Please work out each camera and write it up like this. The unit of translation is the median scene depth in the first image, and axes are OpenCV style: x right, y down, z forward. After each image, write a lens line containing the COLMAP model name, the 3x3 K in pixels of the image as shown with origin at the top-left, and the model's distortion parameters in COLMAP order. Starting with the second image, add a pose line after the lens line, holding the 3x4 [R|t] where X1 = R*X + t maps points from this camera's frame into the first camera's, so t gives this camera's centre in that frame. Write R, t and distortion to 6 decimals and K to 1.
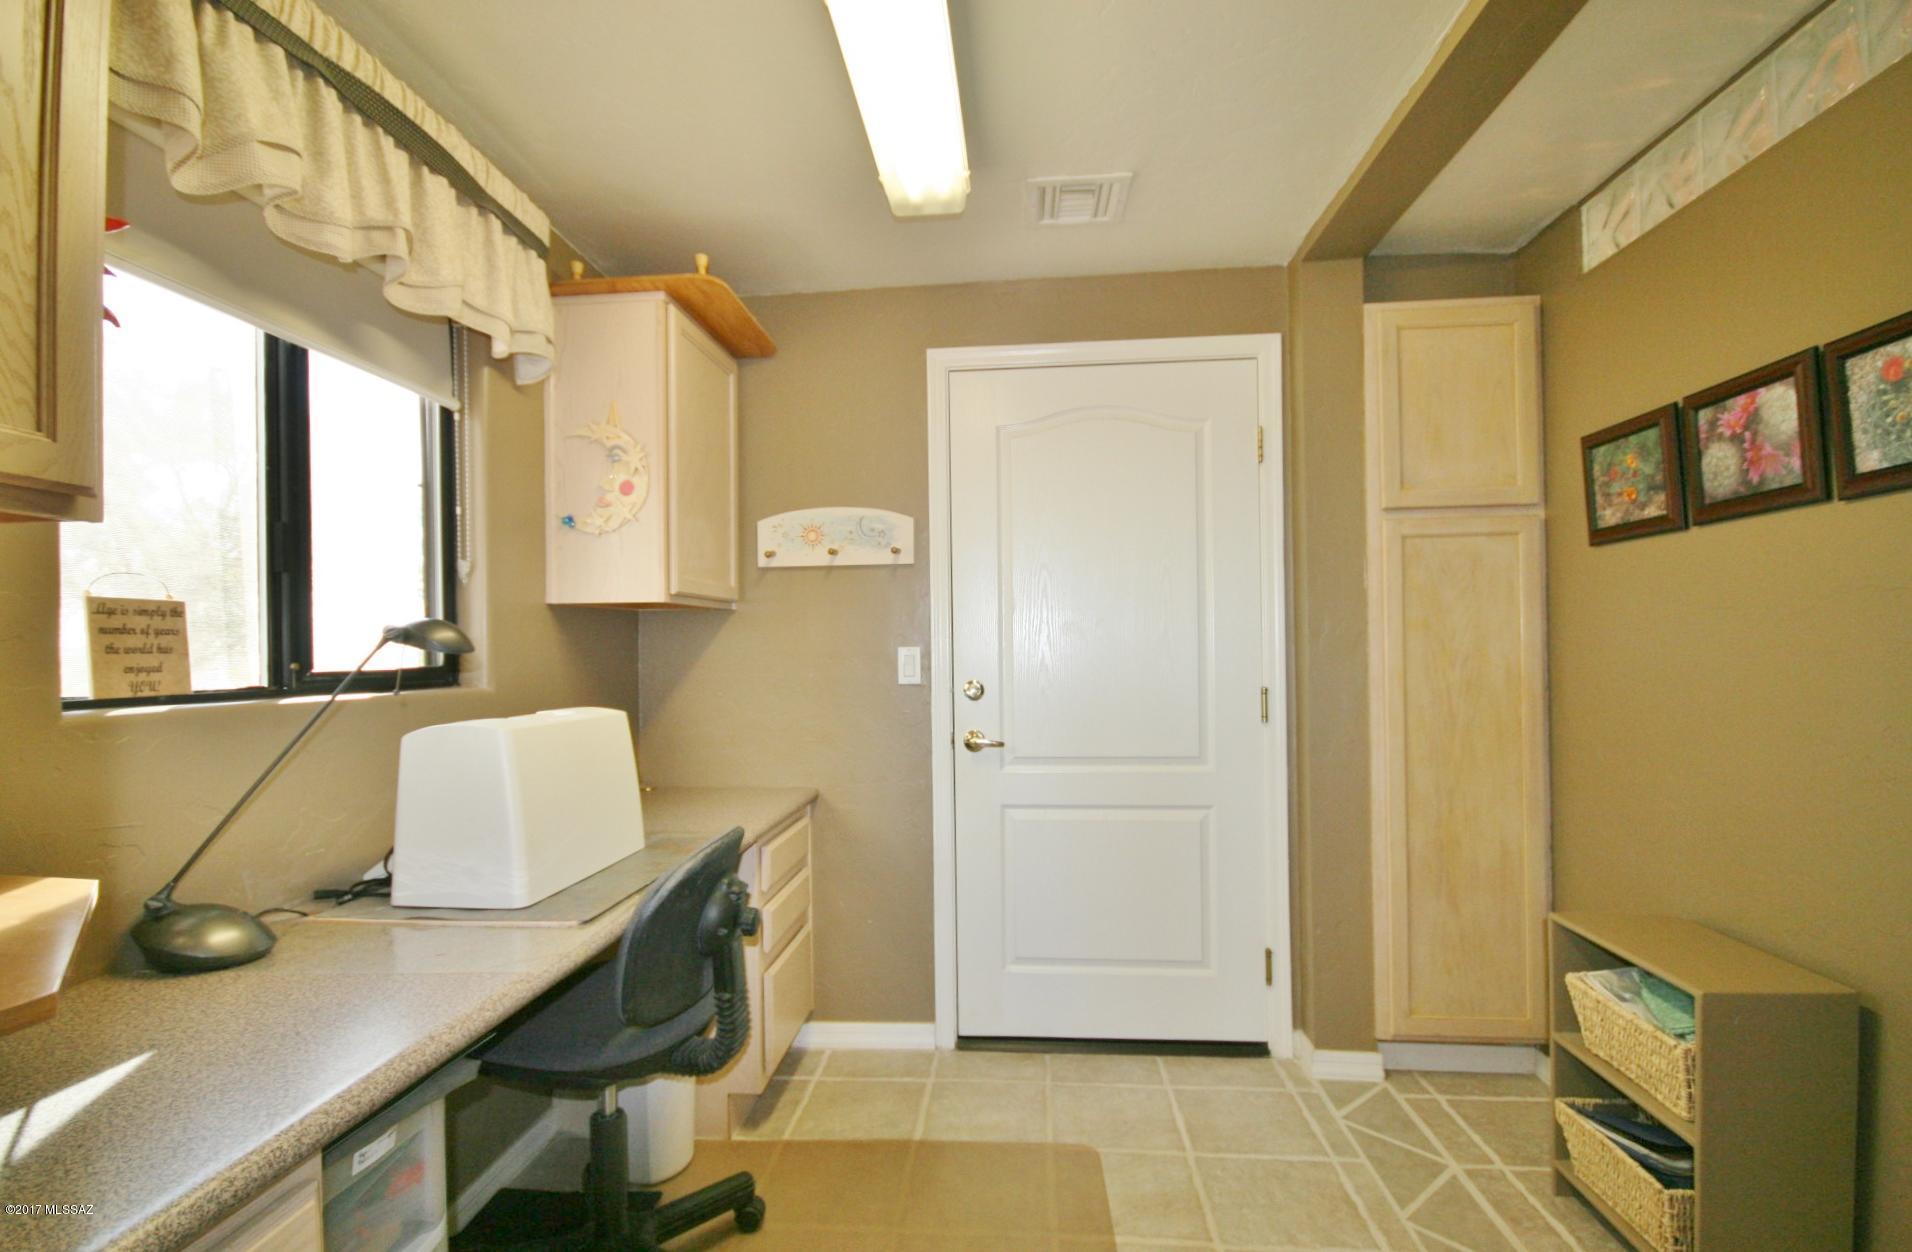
lens RADIAL K [[890.1, 0, 956.0], [0, 890.1, 626.0], [0, 0, 1]] dist [-0.001208, -0.000174]
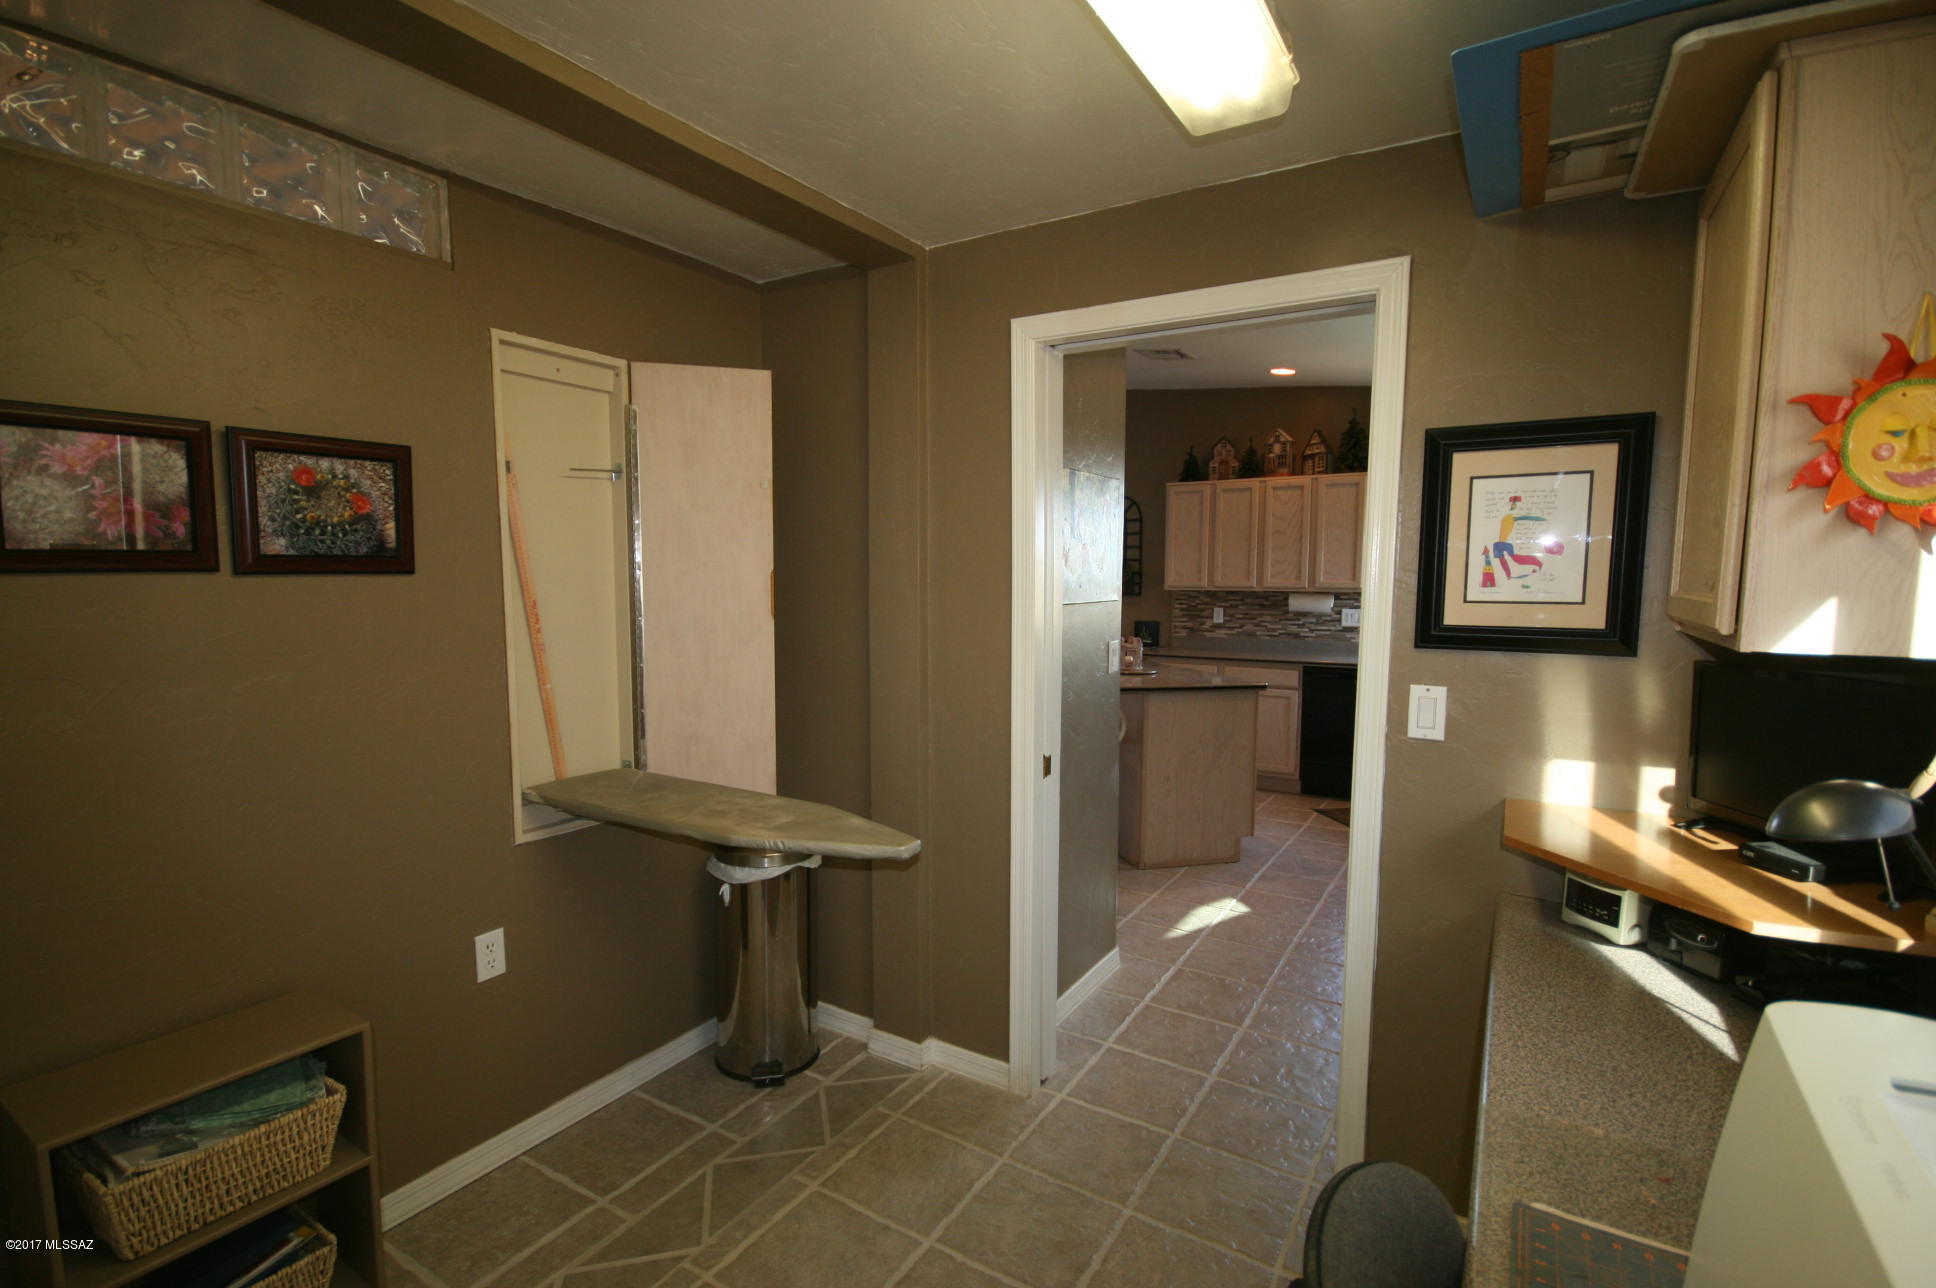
lens RADIAL K [[904.2, 0, 968.0], [0, 904.2, 644.0], [0, 0, 1]] dist [-0.001316, -0.000752]
pose [[-0.889212, -0.025532, 0.456782, -0.320915], [-0.001498, 0.998599, 0.052901, -0.119340], [-0.457493, 0.046356, -0.888004, 1.622972]]
